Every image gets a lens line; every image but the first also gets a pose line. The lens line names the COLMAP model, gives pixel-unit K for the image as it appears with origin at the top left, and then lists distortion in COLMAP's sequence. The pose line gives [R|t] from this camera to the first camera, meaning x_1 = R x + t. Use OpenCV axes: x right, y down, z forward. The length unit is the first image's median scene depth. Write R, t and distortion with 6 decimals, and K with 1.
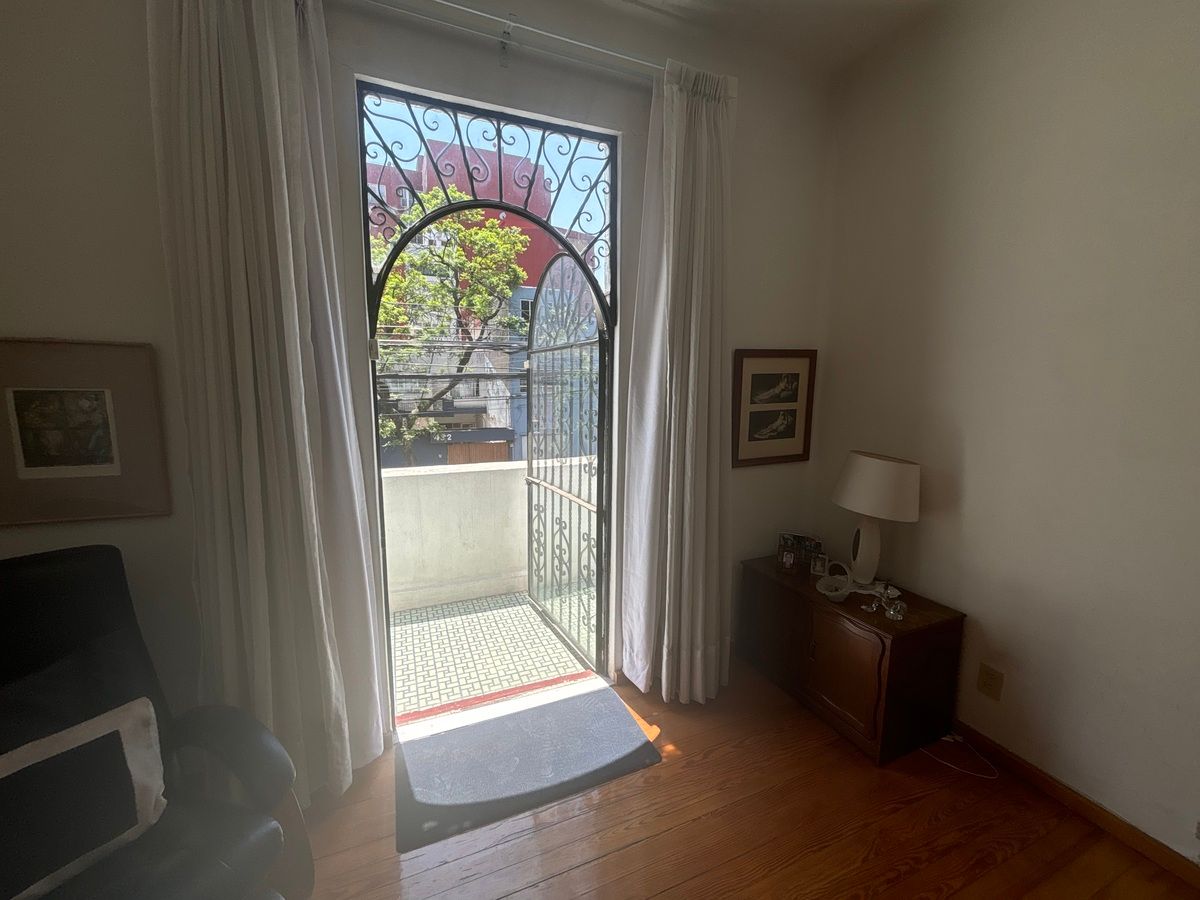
lens RADIAL K [[477.7, 0, 599.2], [0, 477.7, 451.5], [0, 0, 1]] dist [0.001614, 0.000093]
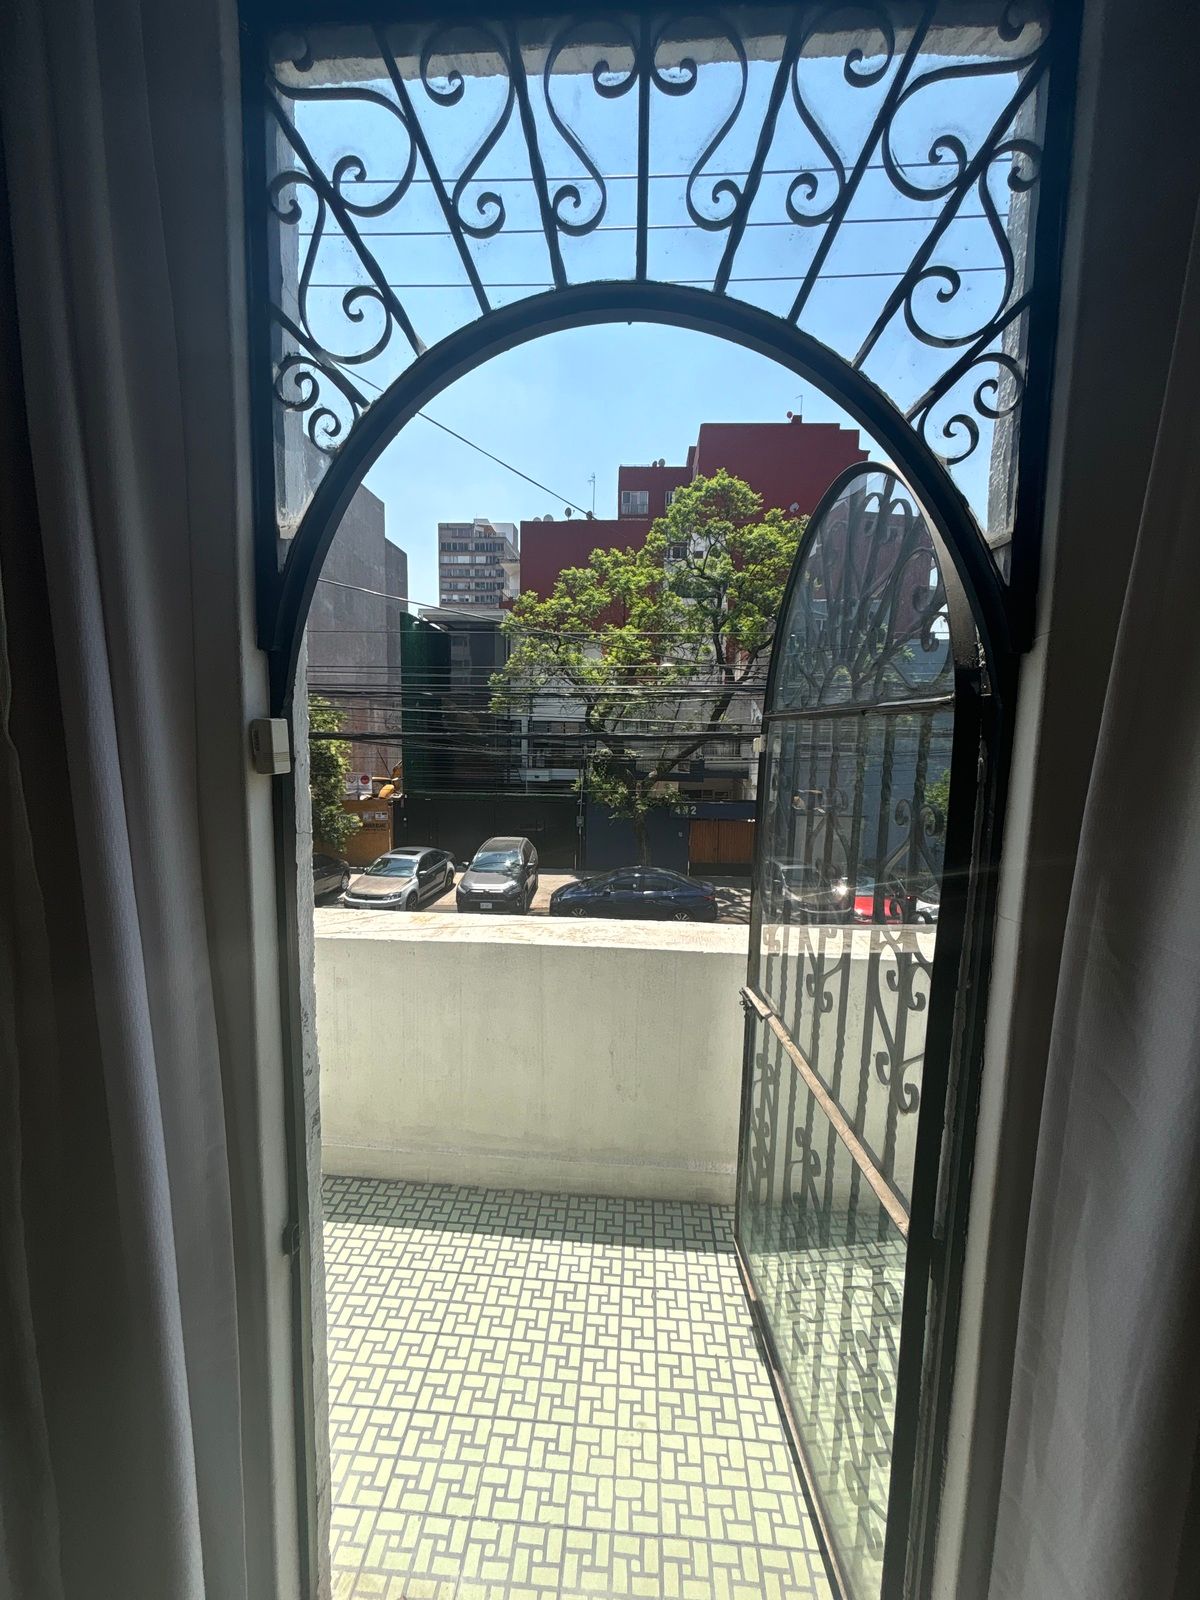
lens RADIAL K [[636.9, 0, 600.0], [0, 636.9, 800.0], [0, 0, 1]] dist [0.001614, 0.000093]
pose [[0.890662, 0.059171, -0.450800, -0.011072], [-0.076291, 0.996887, -0.019882, -0.104270], [0.448220, 0.052101, 0.892404, 0.391065]]
